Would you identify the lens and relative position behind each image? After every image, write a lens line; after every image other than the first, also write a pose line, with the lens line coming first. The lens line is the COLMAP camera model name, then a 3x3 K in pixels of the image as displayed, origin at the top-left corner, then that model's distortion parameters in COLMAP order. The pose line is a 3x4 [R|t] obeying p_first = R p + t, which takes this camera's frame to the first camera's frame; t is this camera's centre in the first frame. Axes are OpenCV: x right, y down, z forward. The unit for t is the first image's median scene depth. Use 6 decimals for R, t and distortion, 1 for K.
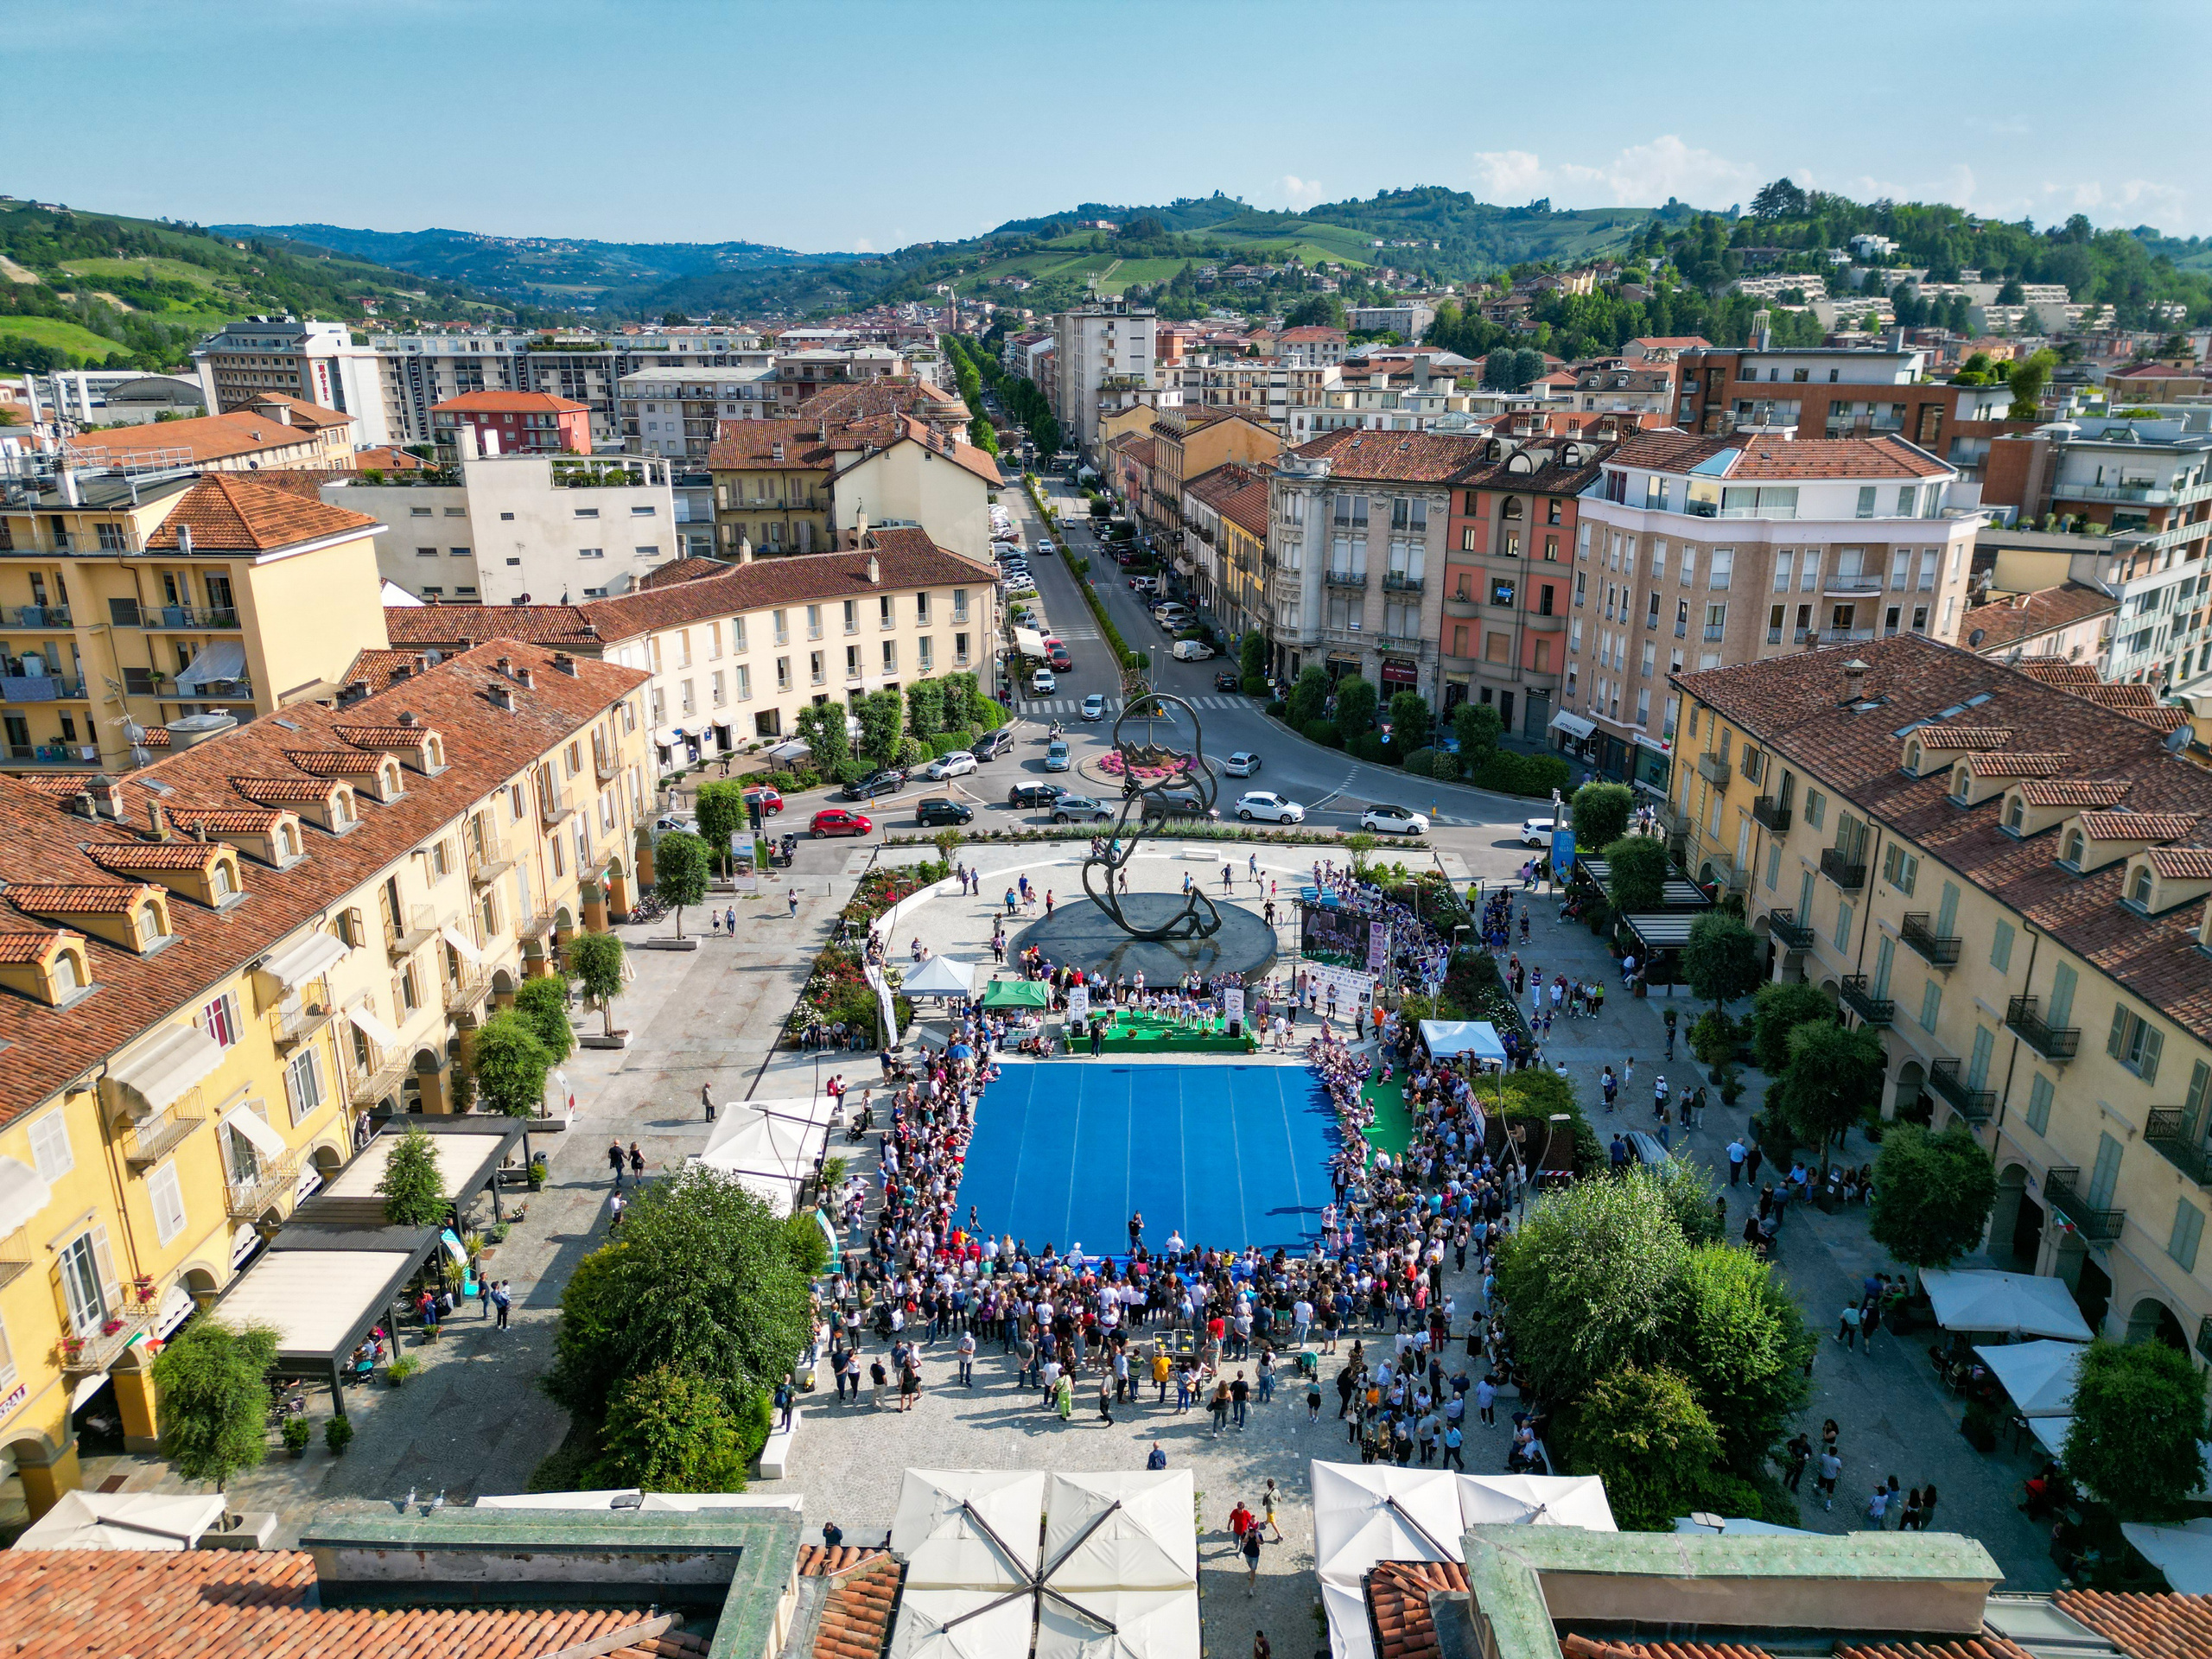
lens RADIAL K [[1556.1, 0, 1106.0], [0, 1556.1, 829.5], [0, 0, 1]] dist [0.000299, -0.000991]
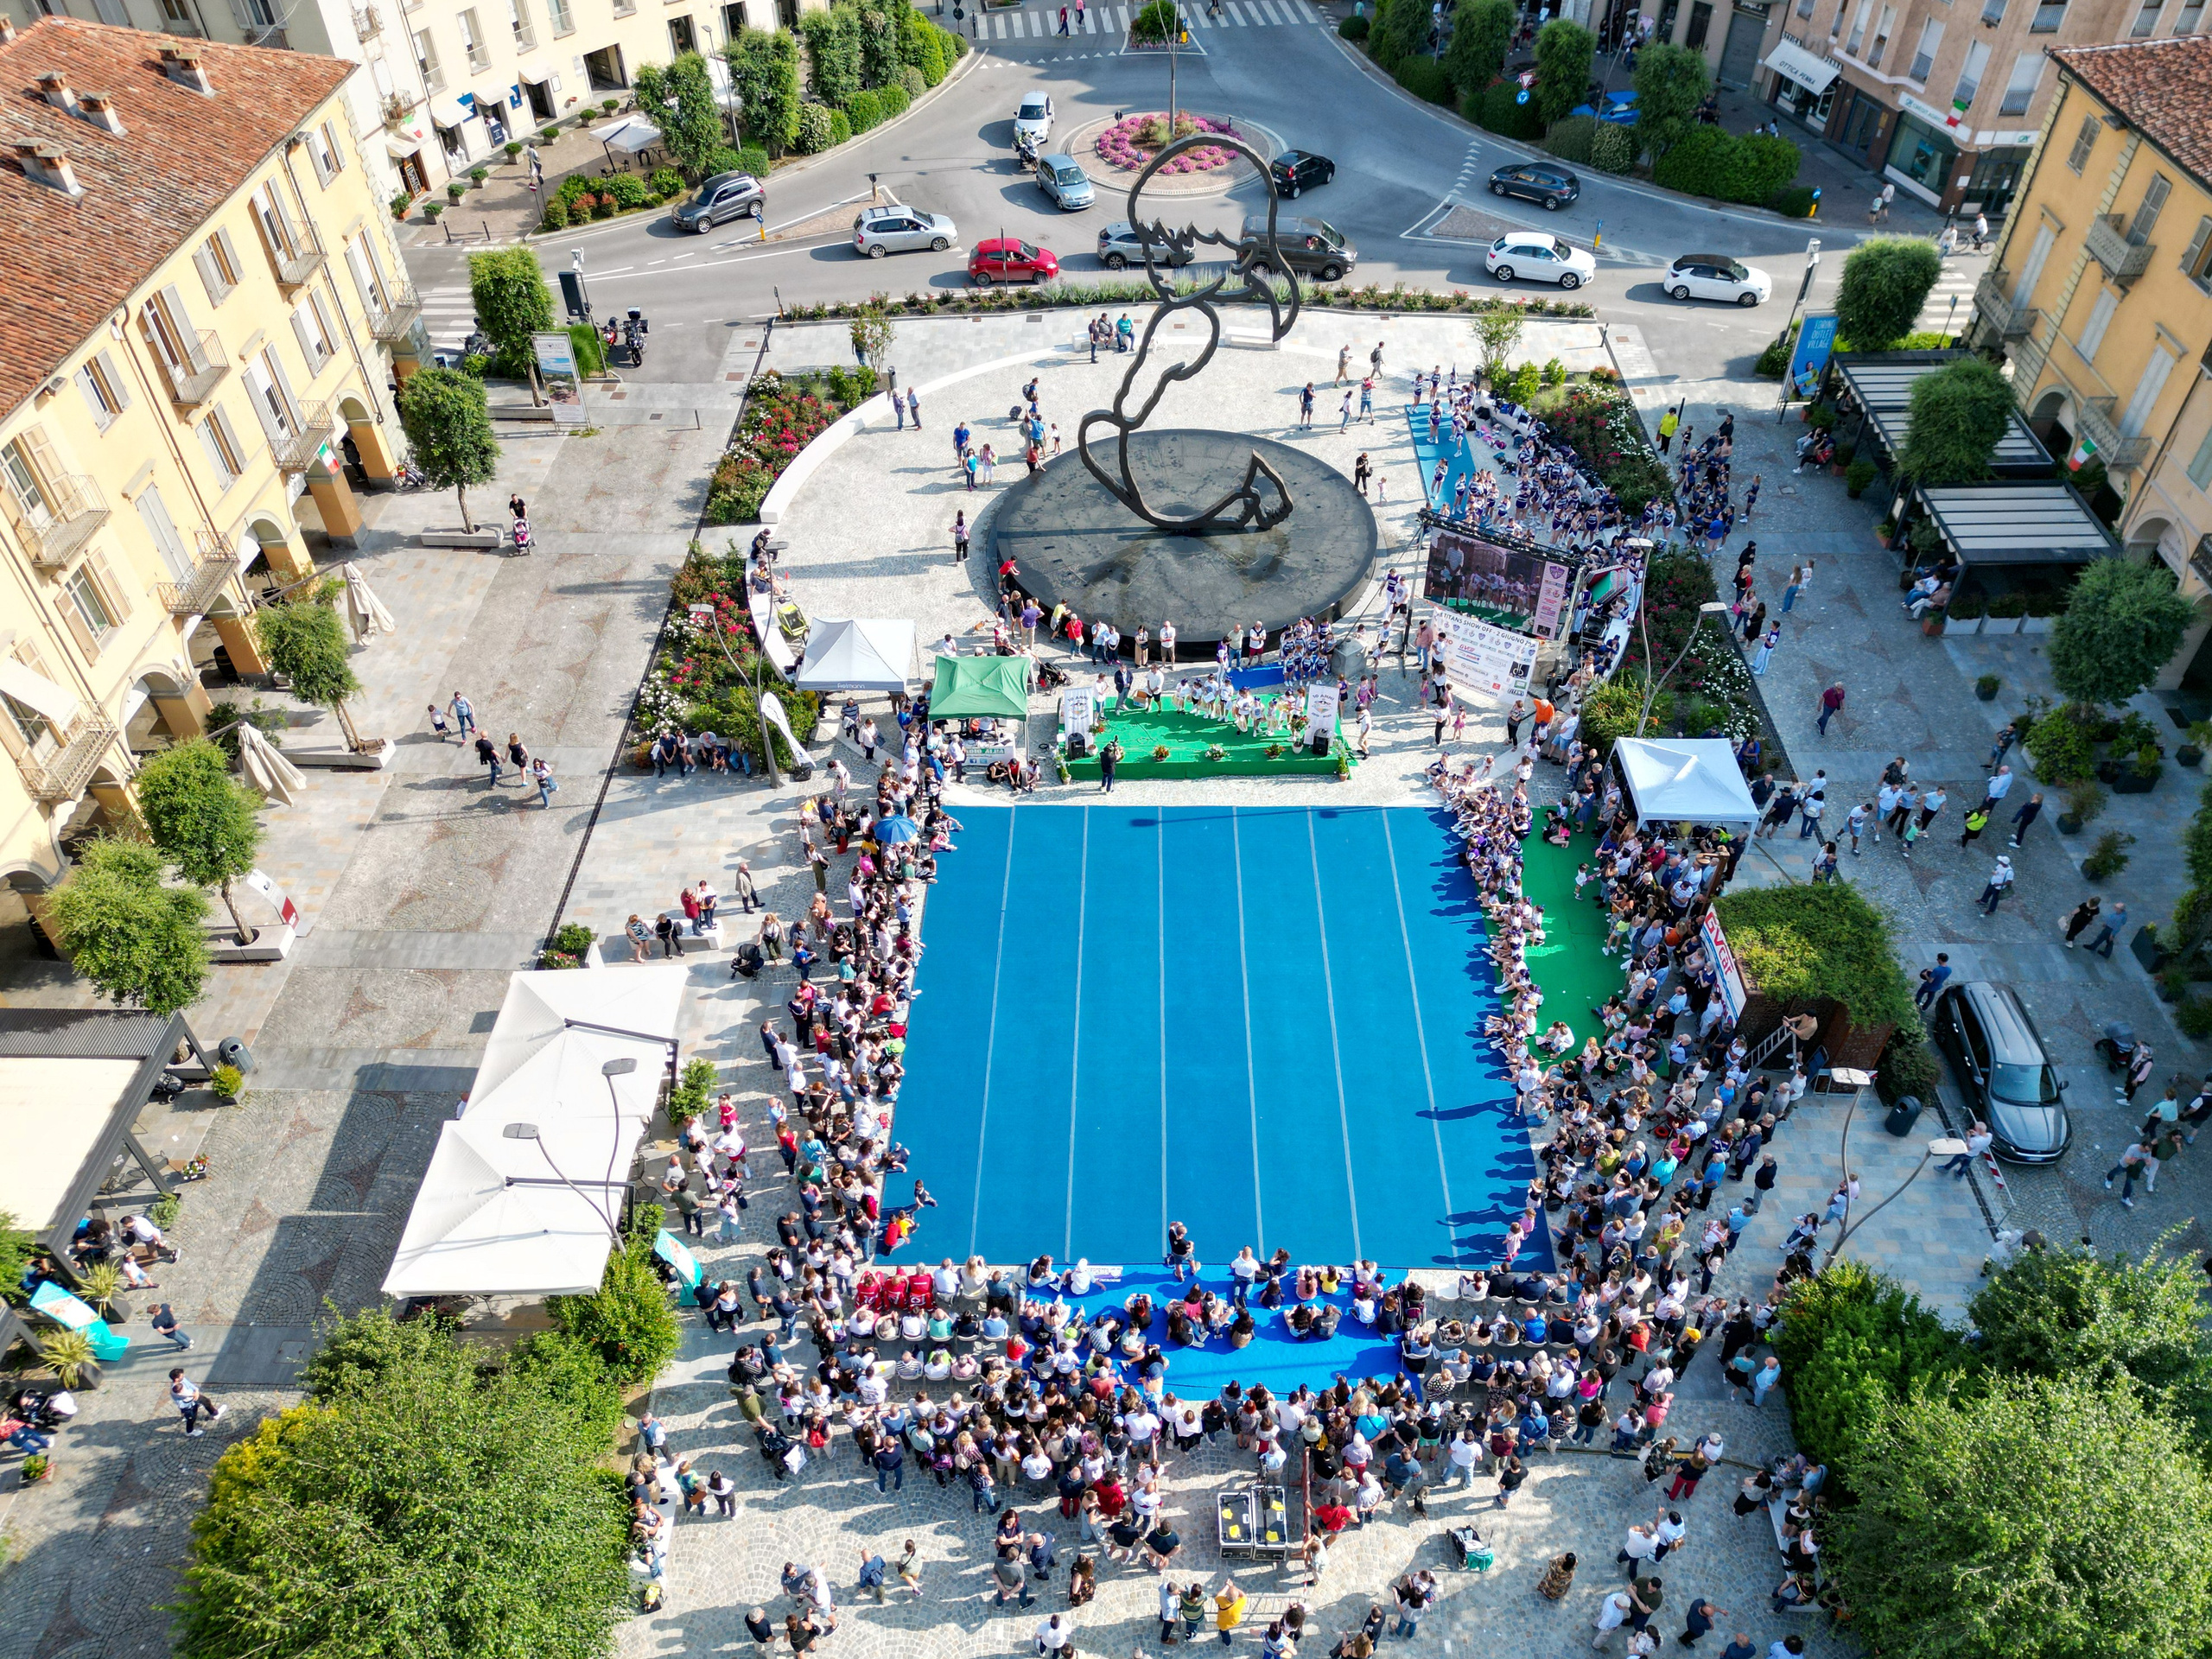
lens RADIAL K [[1610.7, 0, 1100.0], [0, 1610.7, 926.6], [0, 0, 1]] dist [0.035447, -0.054392]
pose [[0.999944, -0.010402, -0.002159, -0.006669], [0.010224, 0.886940, 0.461772, -0.092443], [-0.002888, -0.461768, 0.886996, 0.304562]]
